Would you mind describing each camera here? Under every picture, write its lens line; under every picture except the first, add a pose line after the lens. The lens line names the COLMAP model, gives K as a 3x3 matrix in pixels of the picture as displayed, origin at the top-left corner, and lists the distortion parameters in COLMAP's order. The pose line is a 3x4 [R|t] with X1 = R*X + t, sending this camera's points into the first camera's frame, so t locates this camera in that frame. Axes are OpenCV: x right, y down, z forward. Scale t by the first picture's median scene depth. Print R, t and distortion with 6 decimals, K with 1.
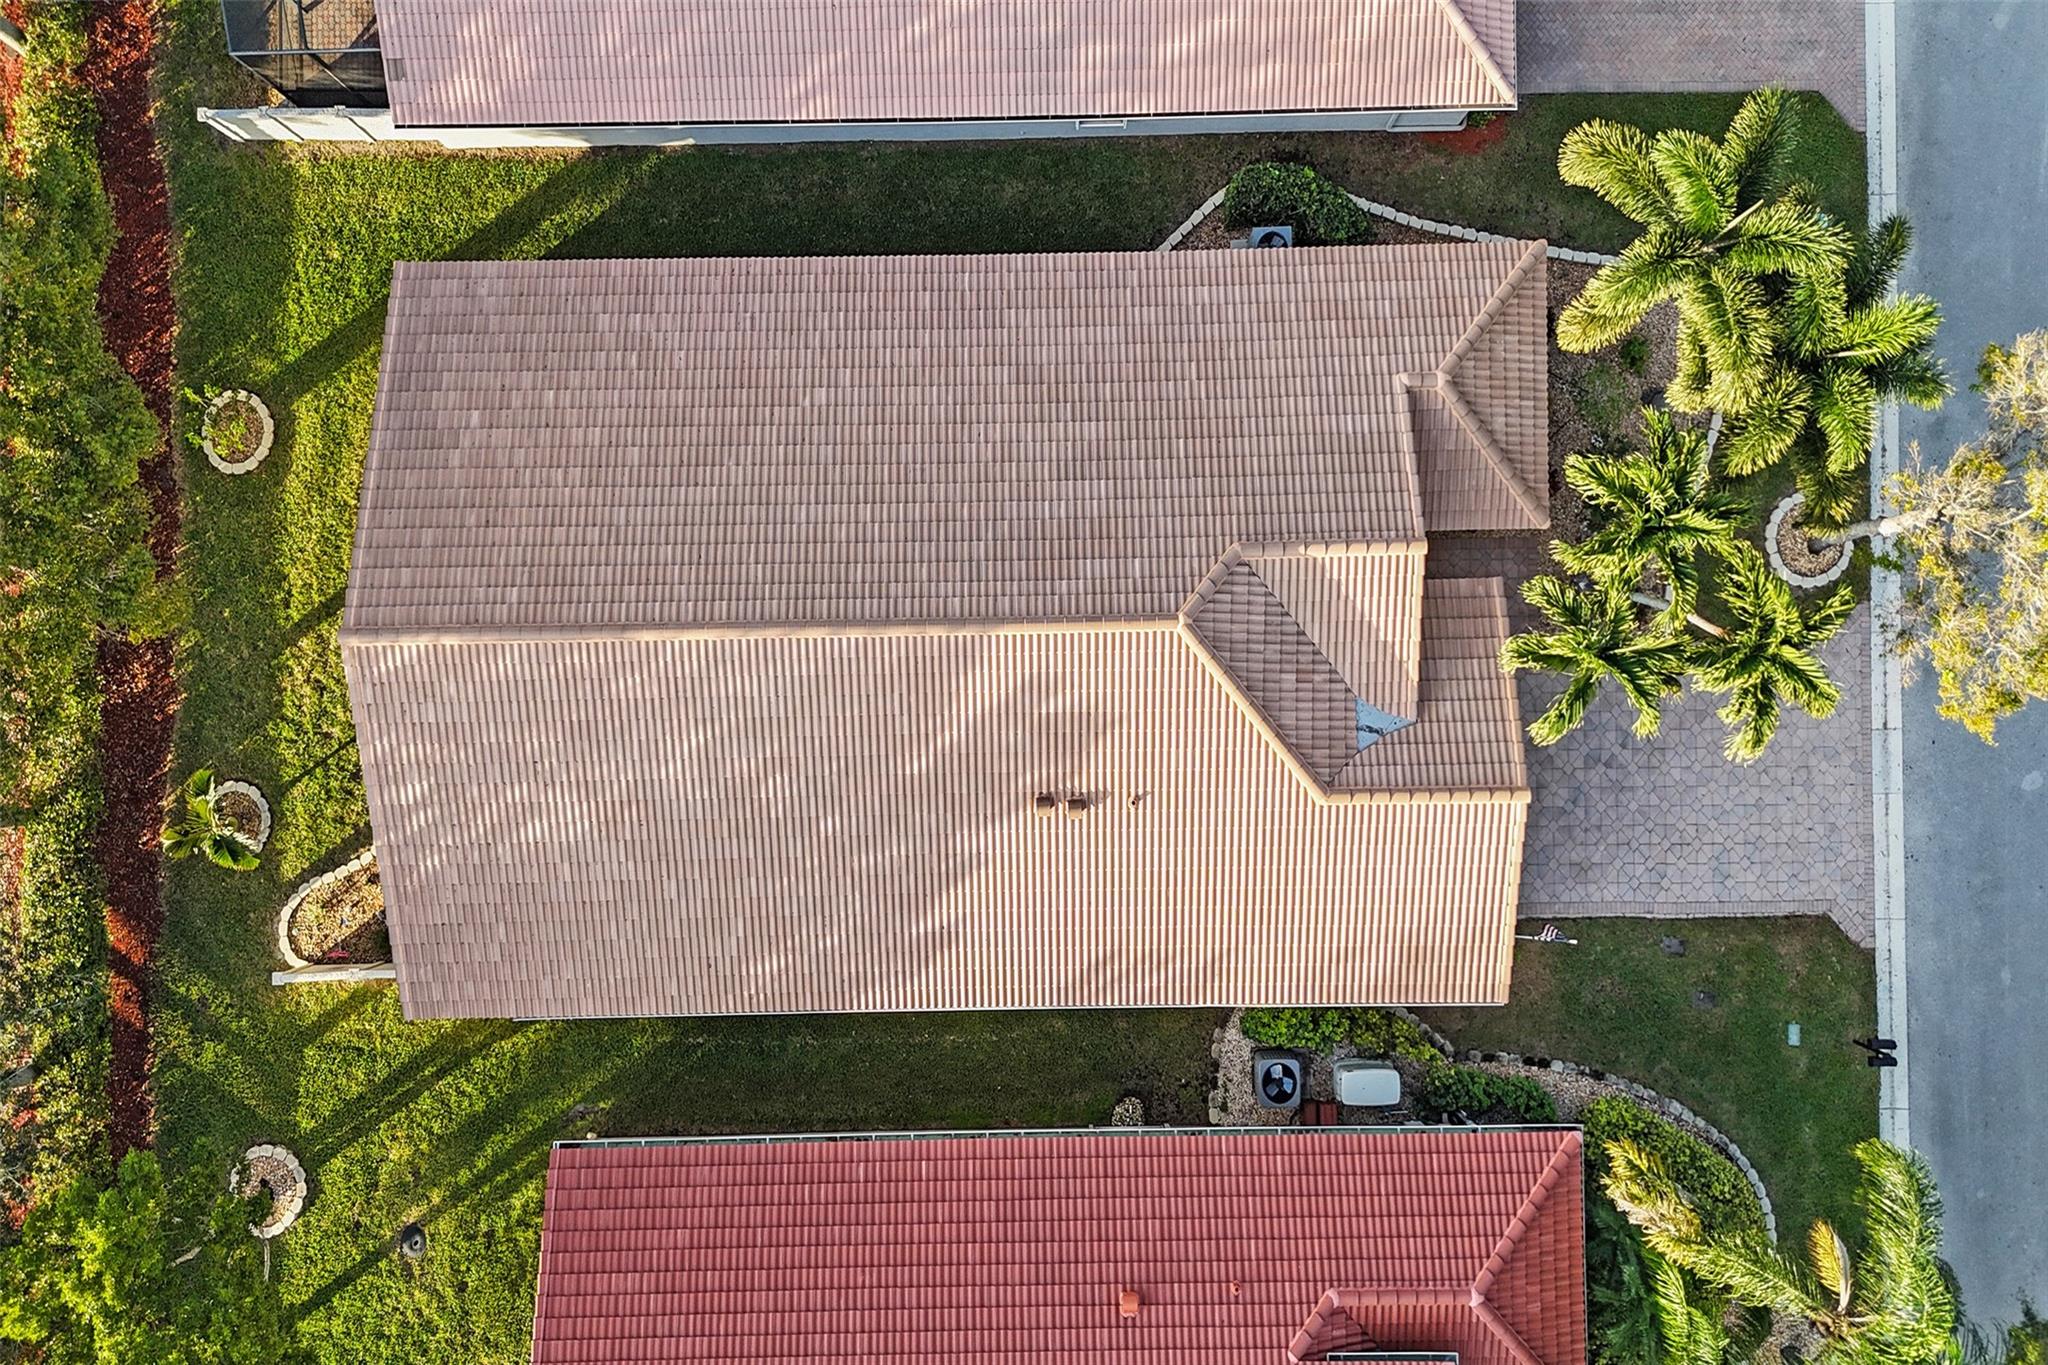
lens RADIAL K [[1514.8, 0, 1024.0], [0, 1514.8, 682.5], [0, 0, 1]] dist [0.076992, -0.071926]
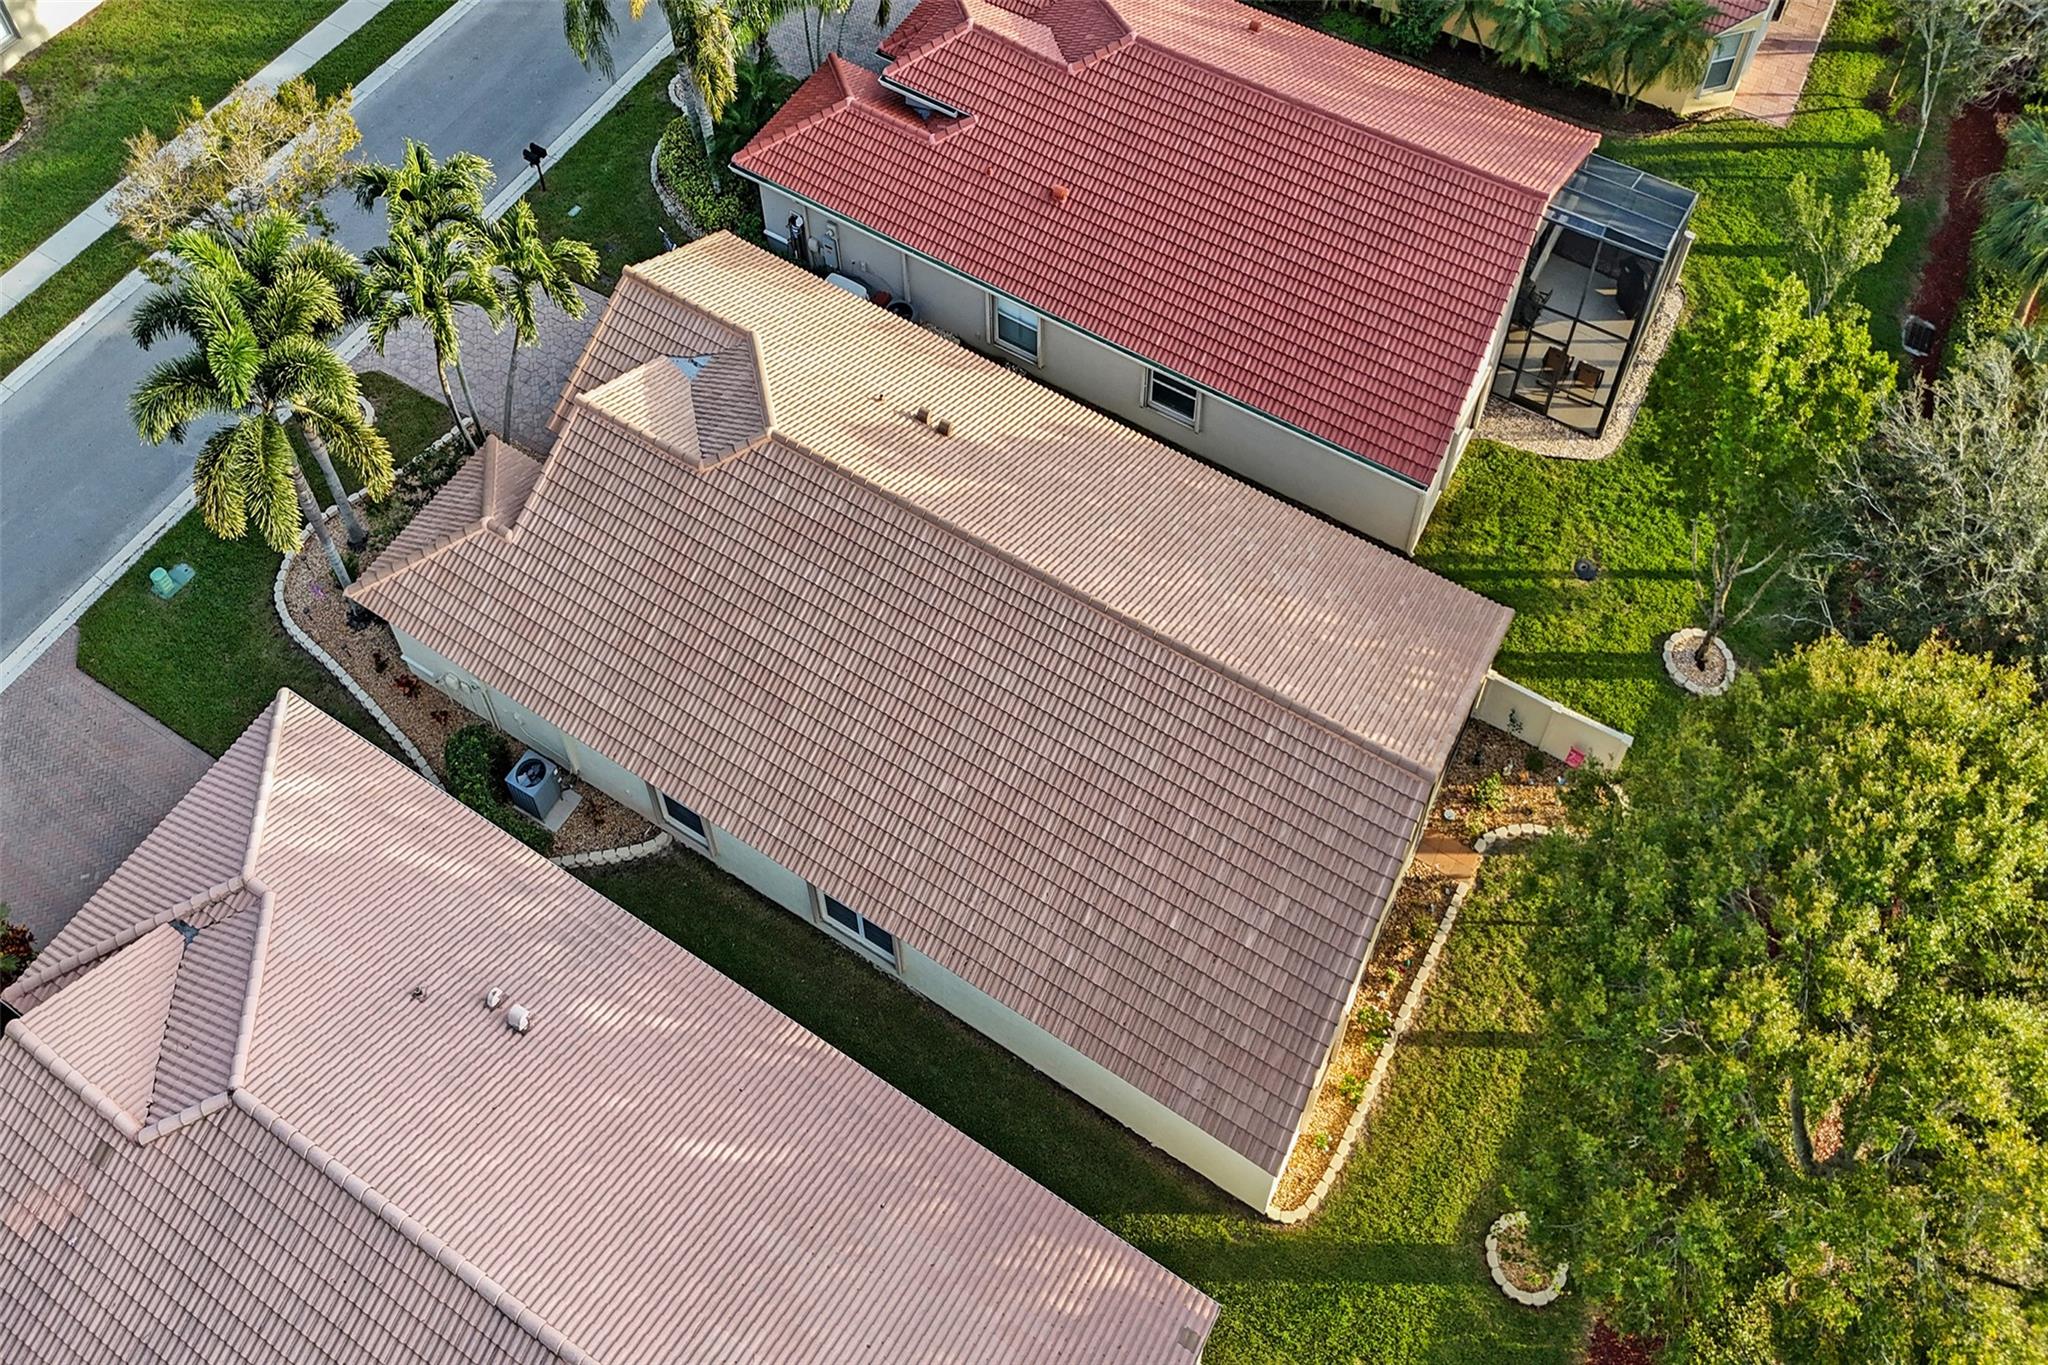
lens RADIAL K [[1514.8, 0, 1024.0], [0, 1514.8, 682.5], [0, 0, 1]] dist [0.076992, -0.071926]
pose [[-0.885896, -0.389459, 0.252014, -0.489693], [0.463885, -0.743744, 0.481307, -0.712729], [-0.000016, 0.543293, 0.839543, 0.035716]]
